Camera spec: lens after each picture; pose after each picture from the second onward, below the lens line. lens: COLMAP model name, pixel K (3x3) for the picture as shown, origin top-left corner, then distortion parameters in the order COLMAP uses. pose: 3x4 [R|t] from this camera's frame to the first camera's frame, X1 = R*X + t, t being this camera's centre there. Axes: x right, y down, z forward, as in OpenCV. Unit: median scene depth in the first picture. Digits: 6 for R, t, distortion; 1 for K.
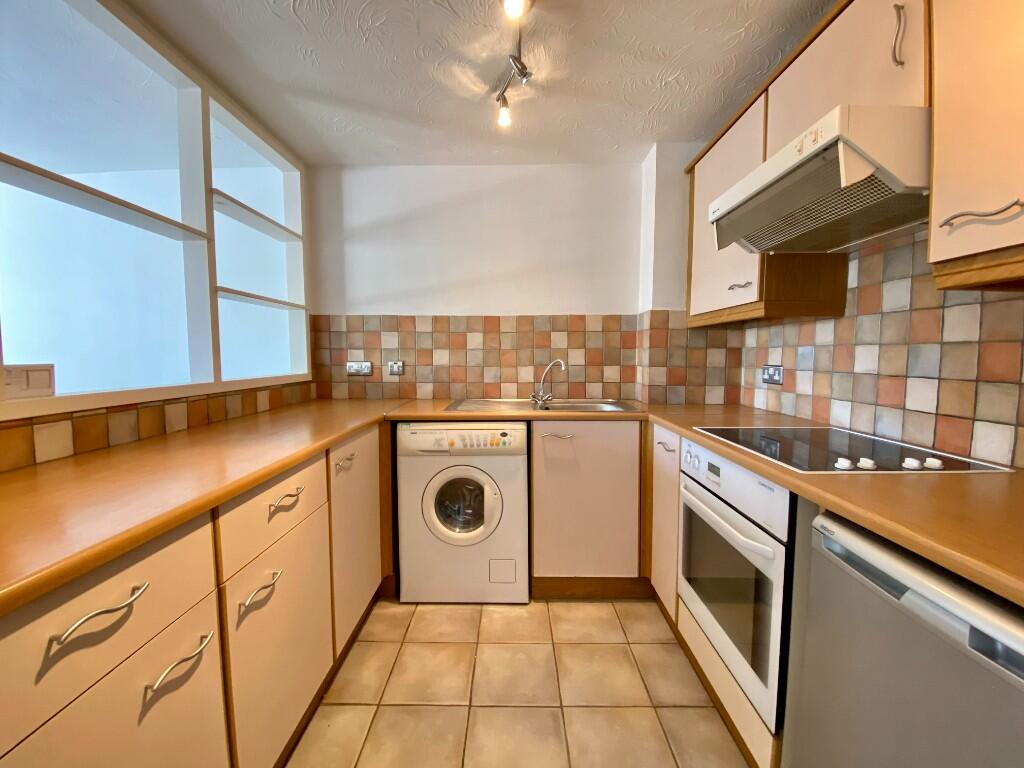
lens RADIAL K [[413.4, 0, 508.2], [0, 413.4, 381.4], [0, 0, 1]] dist [0.000018, -0.000126]
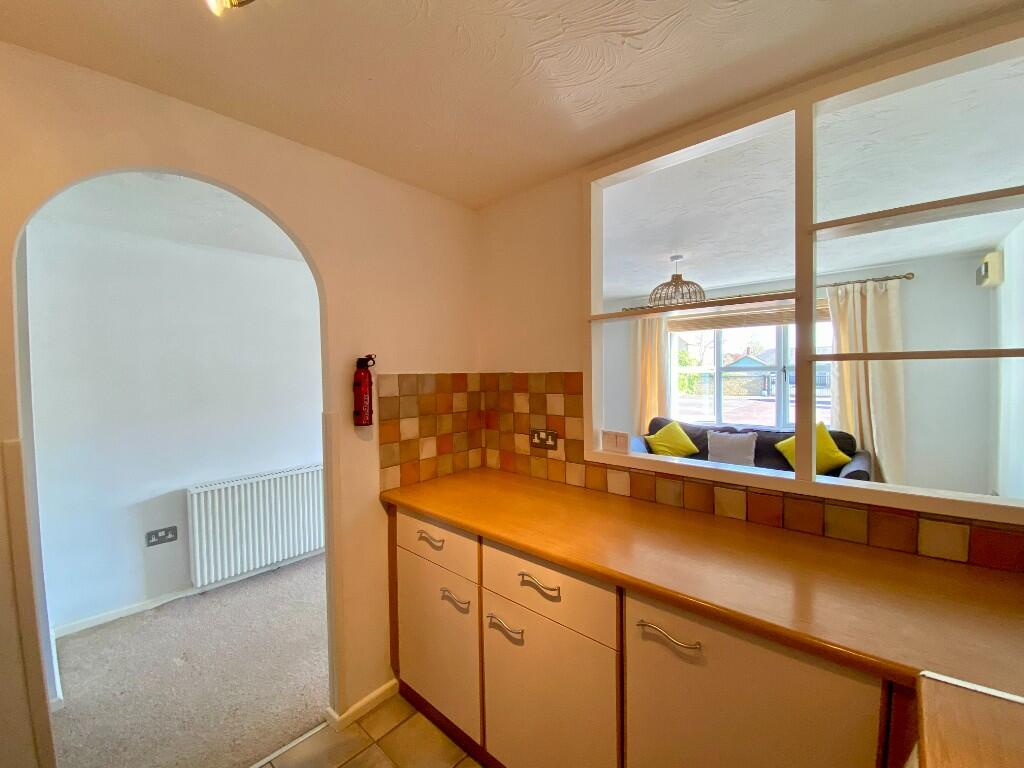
lens RADIAL K [[413.4, 0, 508.2], [0, 413.4, 381.4], [0, 0, 1]] dist [0.000018, -0.000126]
pose [[-0.653863, 0.023510, -0.756248, 0.314938], [-0.041966, 0.996852, 0.067274, -0.305420], [0.755448, 0.075725, -0.650818, 1.584895]]
